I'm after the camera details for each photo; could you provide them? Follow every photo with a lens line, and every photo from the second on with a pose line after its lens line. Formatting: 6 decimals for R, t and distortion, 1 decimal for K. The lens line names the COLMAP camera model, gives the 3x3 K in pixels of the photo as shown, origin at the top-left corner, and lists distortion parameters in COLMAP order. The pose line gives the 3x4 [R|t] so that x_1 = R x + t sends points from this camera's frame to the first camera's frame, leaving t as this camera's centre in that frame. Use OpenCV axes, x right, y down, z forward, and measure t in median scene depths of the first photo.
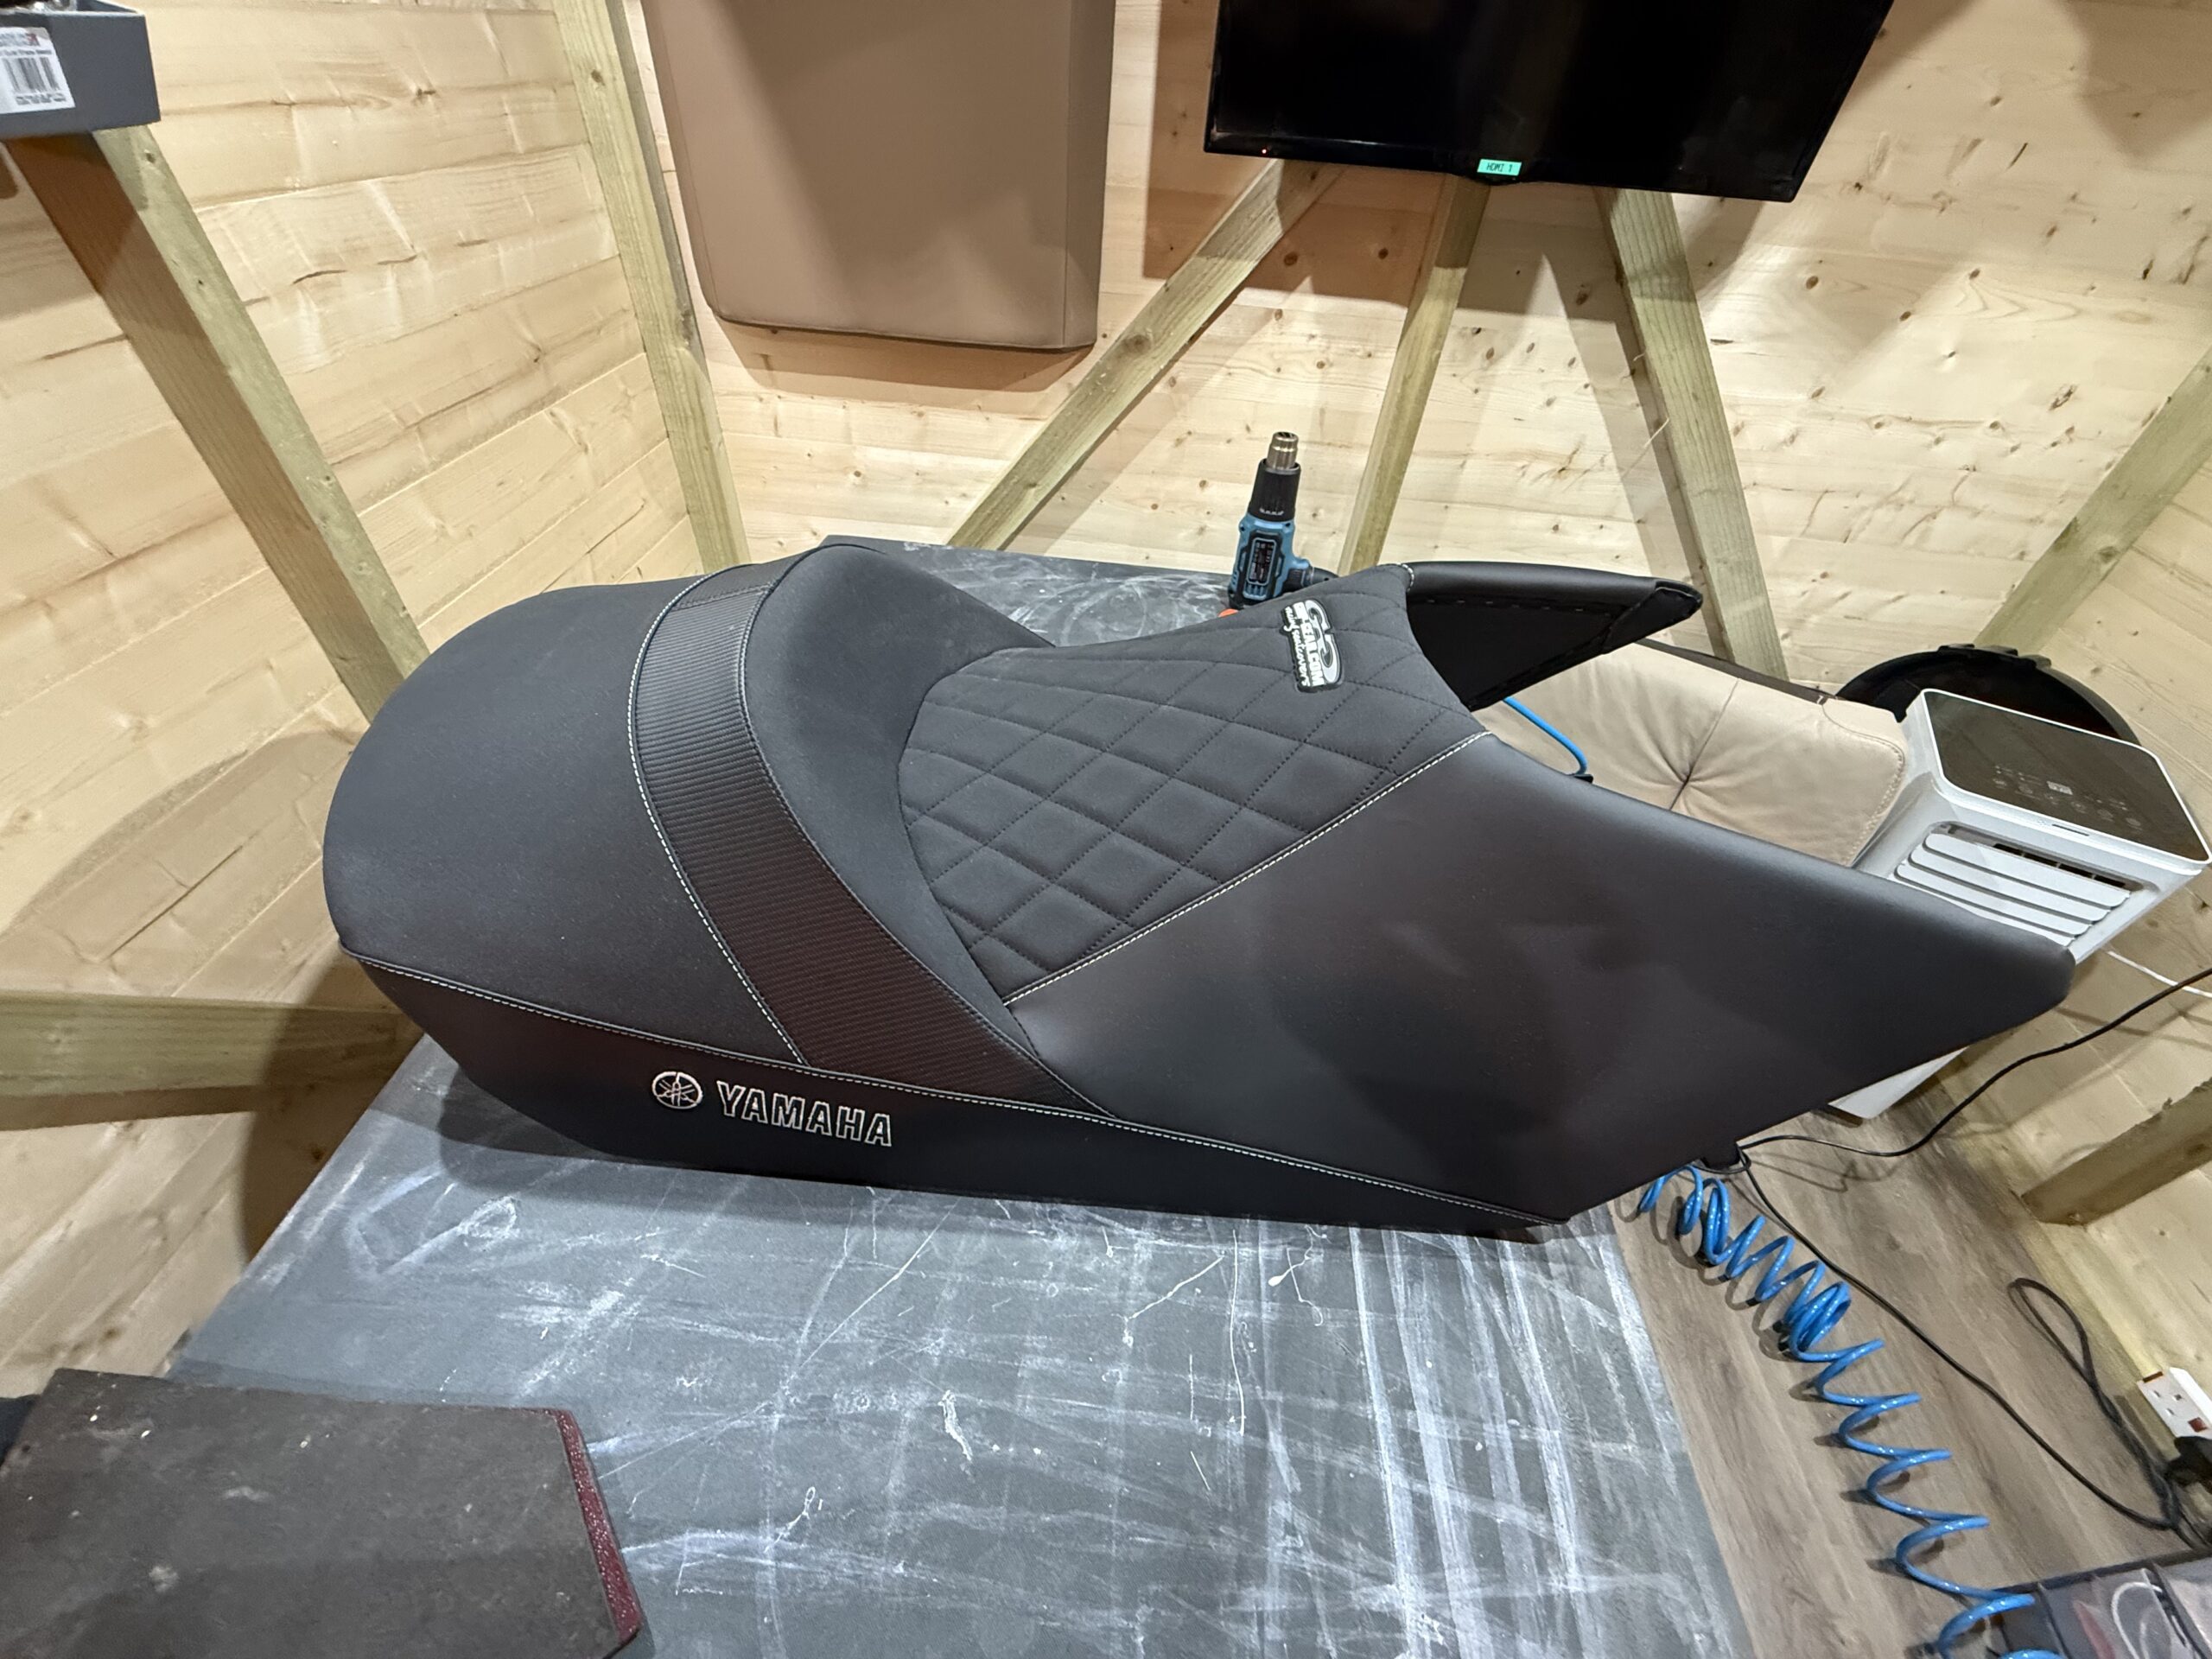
lens RADIAL K [[878.4, 0, 1112.9], [0, 878.4, 833.8], [0, 0, 1]] dist [0.001716, 0.000426]
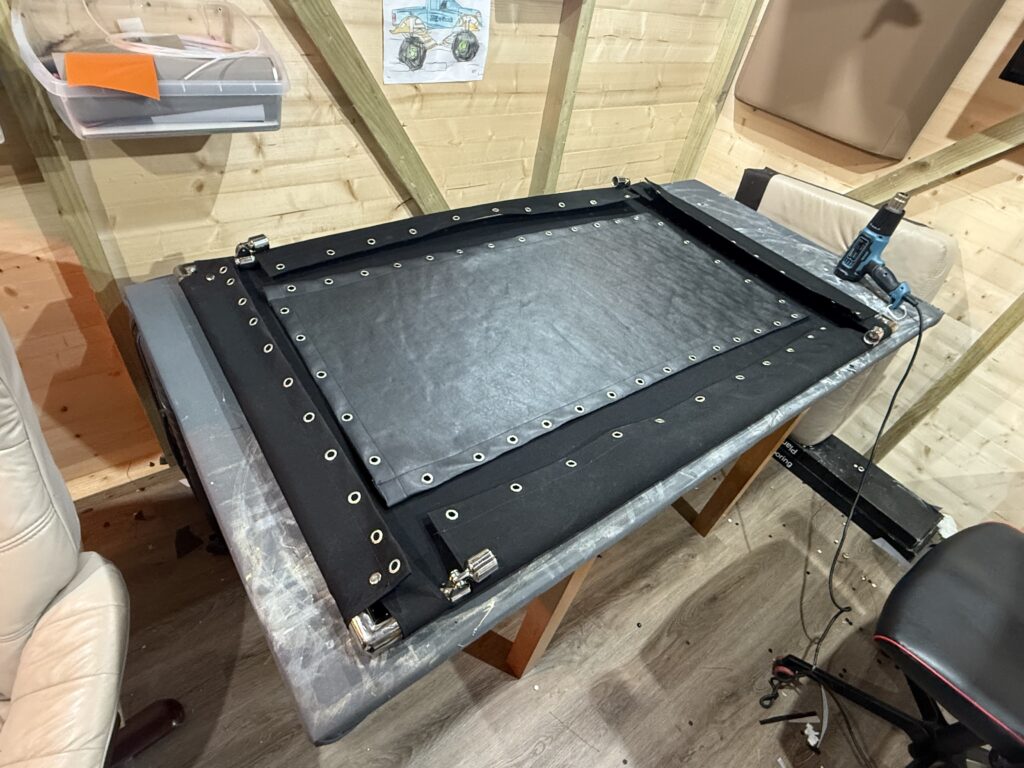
lens RADIAL K [[535.2, 0, 510.7], [0, 535.2, 381.6], [0, 0, 1]] dist [-0.000106, 0.000051]
pose [[0.661678, 0.536089, -0.524206, 0.355462], [-0.585517, 0.806154, 0.085360, 0.280565], [0.468351, 0.250450, 0.847303, -0.319107]]
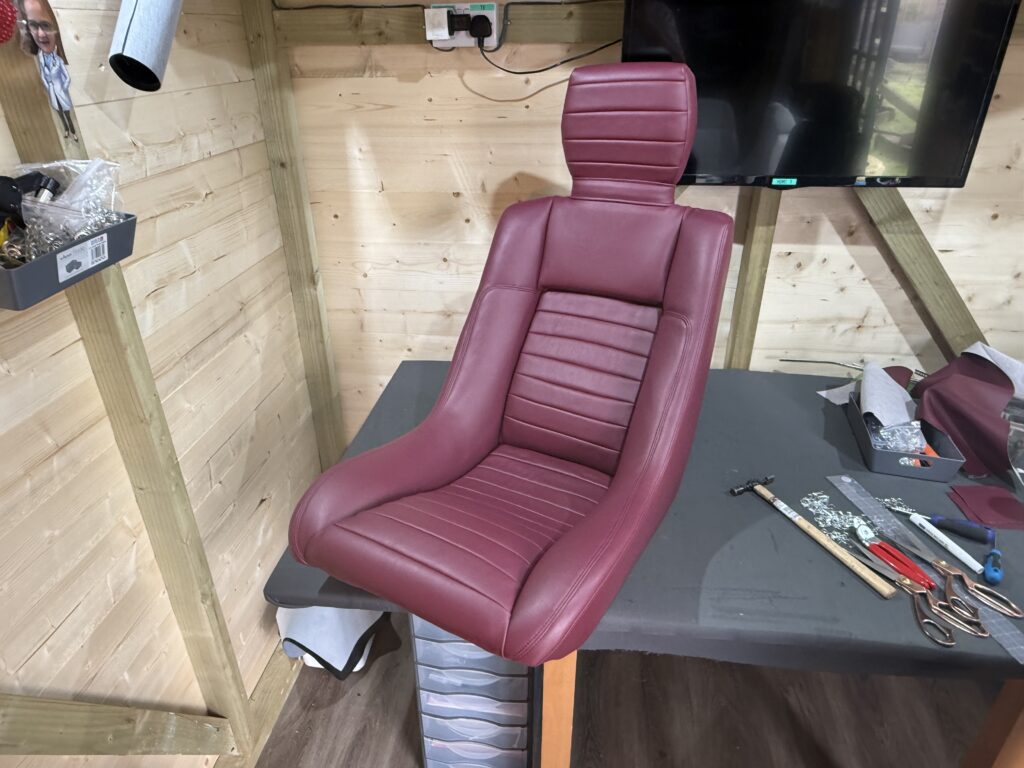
lens RADIAL K [[676.8, 0, 503.3], [0, 676.8, 391.5], [0, 0, 1]] dist [0.009080, -0.004948]
pose [[0.995250, -0.049945, -0.083560, -0.025963], [0.027020, 0.966356, -0.255785, -0.016877], [0.093524, 0.252312, 0.963116, -0.235273]]
